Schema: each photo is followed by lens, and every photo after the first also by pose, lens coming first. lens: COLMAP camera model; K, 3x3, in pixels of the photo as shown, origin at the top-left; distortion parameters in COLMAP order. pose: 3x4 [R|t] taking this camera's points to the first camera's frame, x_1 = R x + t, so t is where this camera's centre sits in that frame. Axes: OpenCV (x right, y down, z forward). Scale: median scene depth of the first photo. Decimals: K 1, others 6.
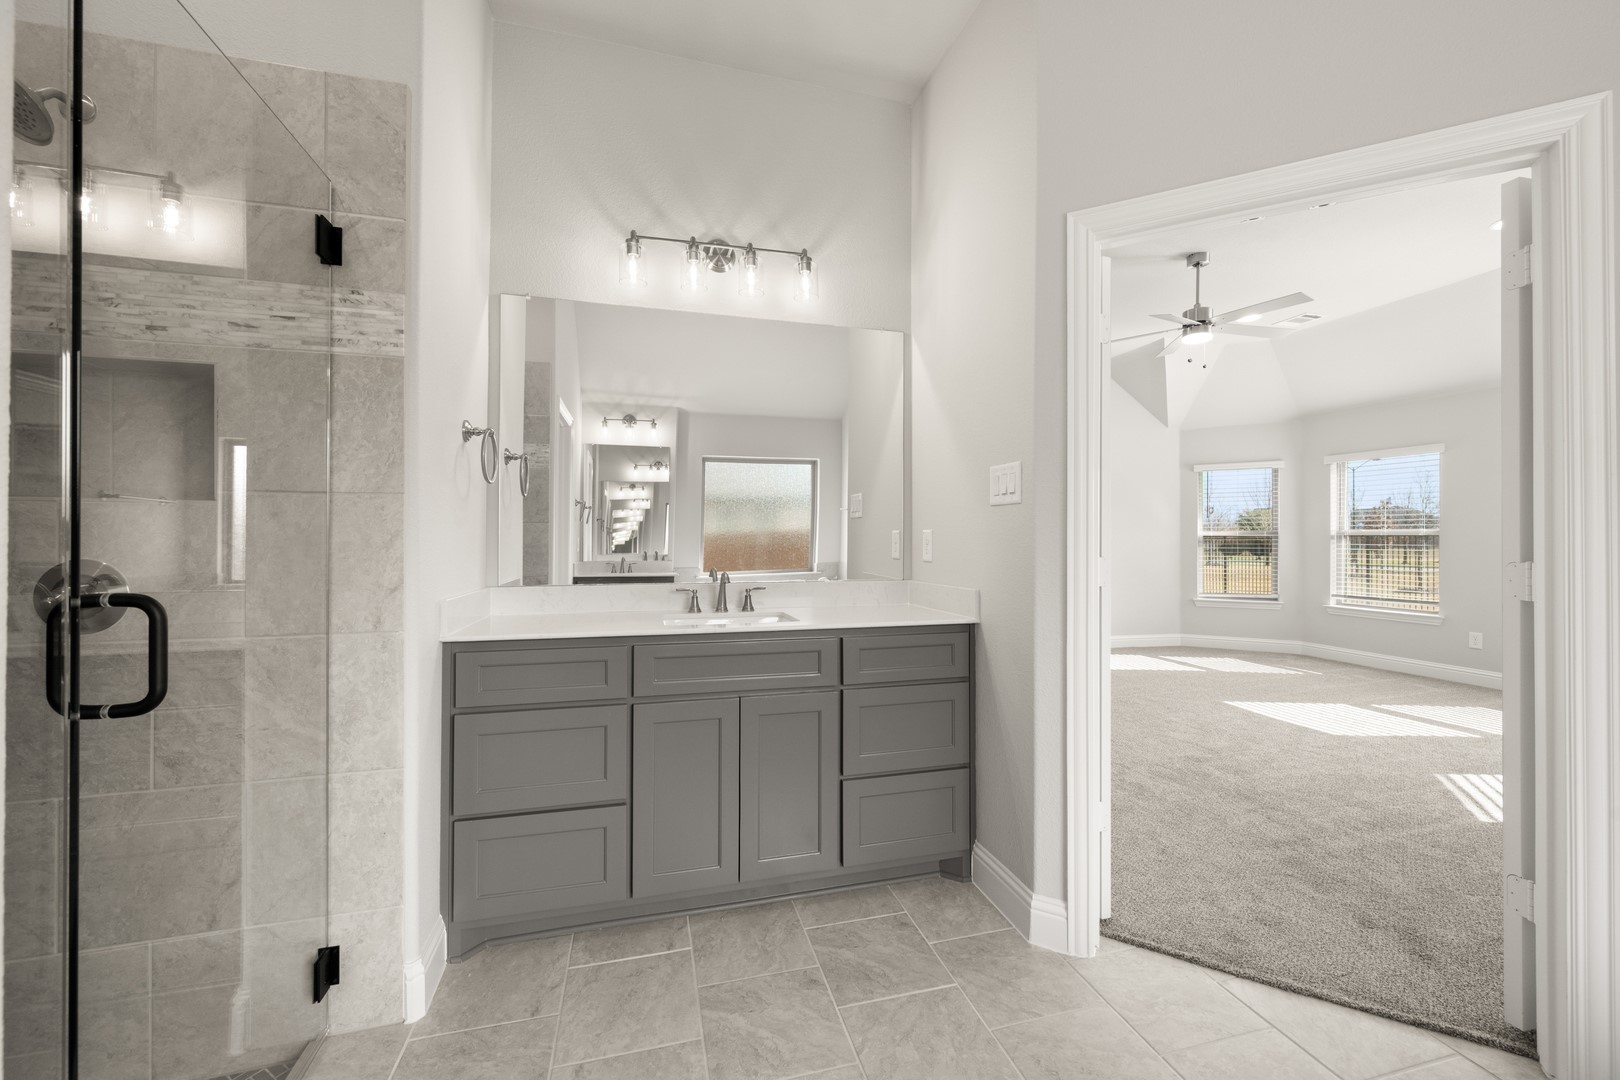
lens RADIAL K [[665.6, 0, 816.4], [0, 665.6, 536.6], [0, 0, 1]] dist [0.000062, 0.000456]
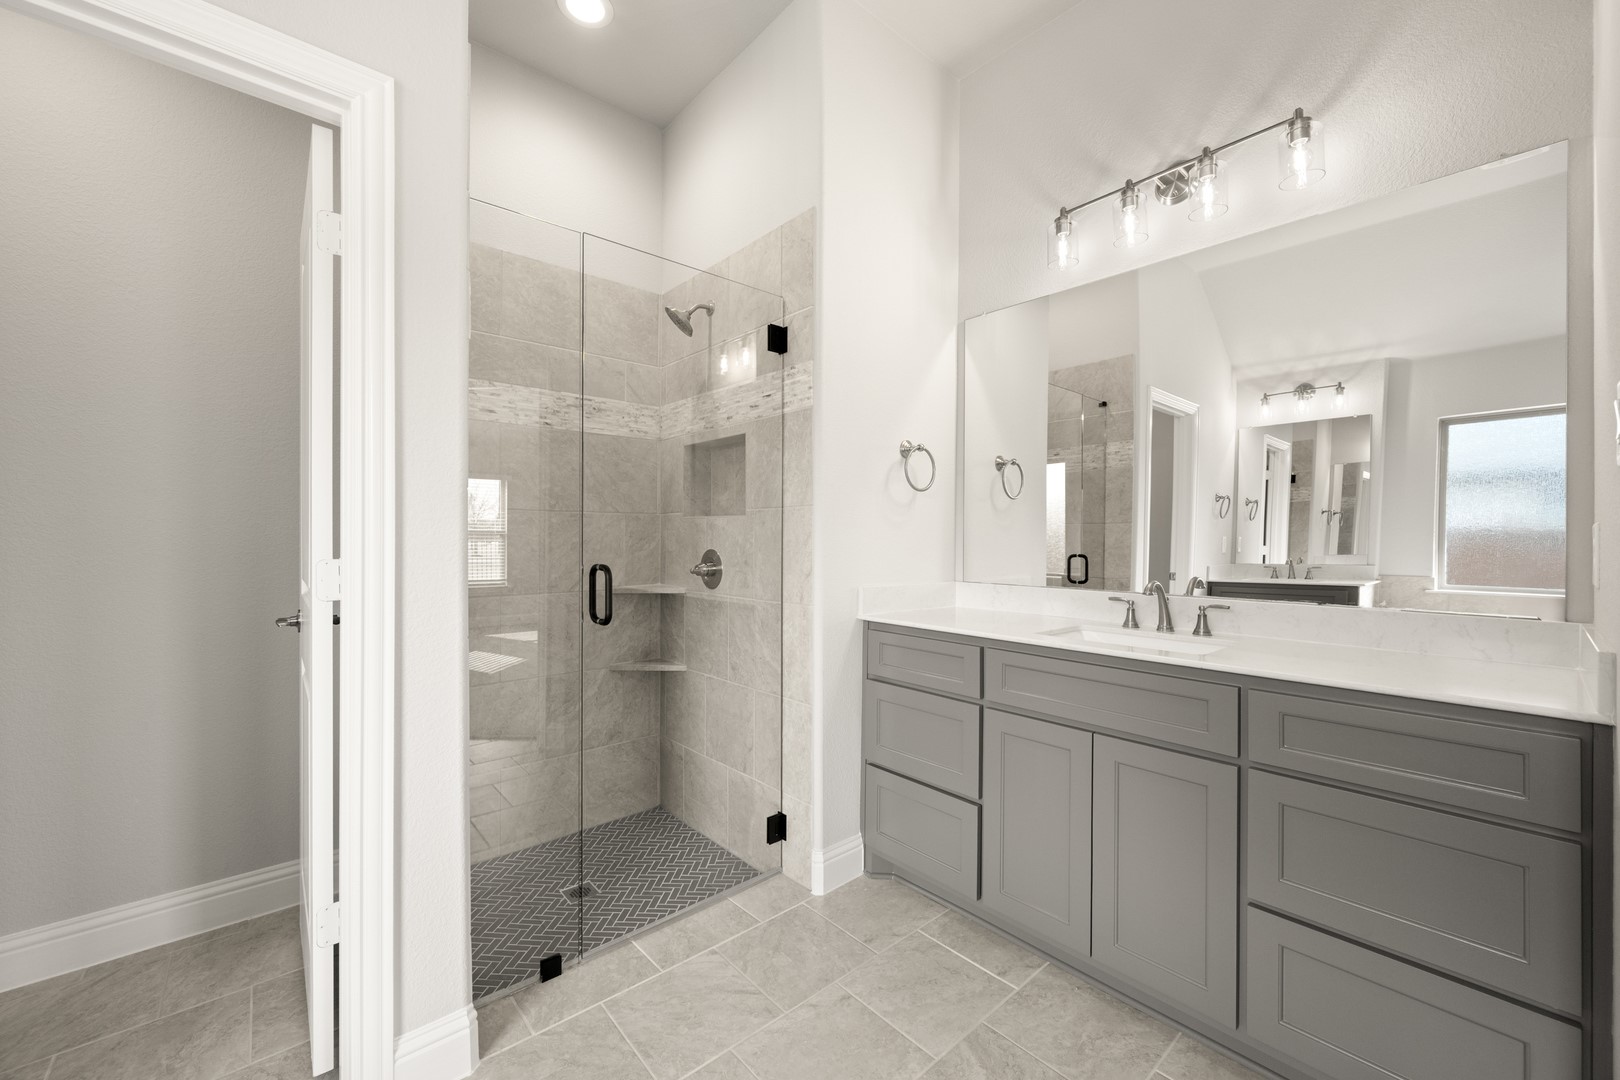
lens RADIAL K [[665.6, 0, 816.4], [0, 665.6, 536.6], [0, 0, 1]] dist [0.000062, 0.000456]
pose [[0.405923, -0.000602, -0.913907, 0.623296], [-0.000762, 0.999999, -0.000997, 0.000813], [0.913907, 0.001101, 0.405923, 0.442896]]
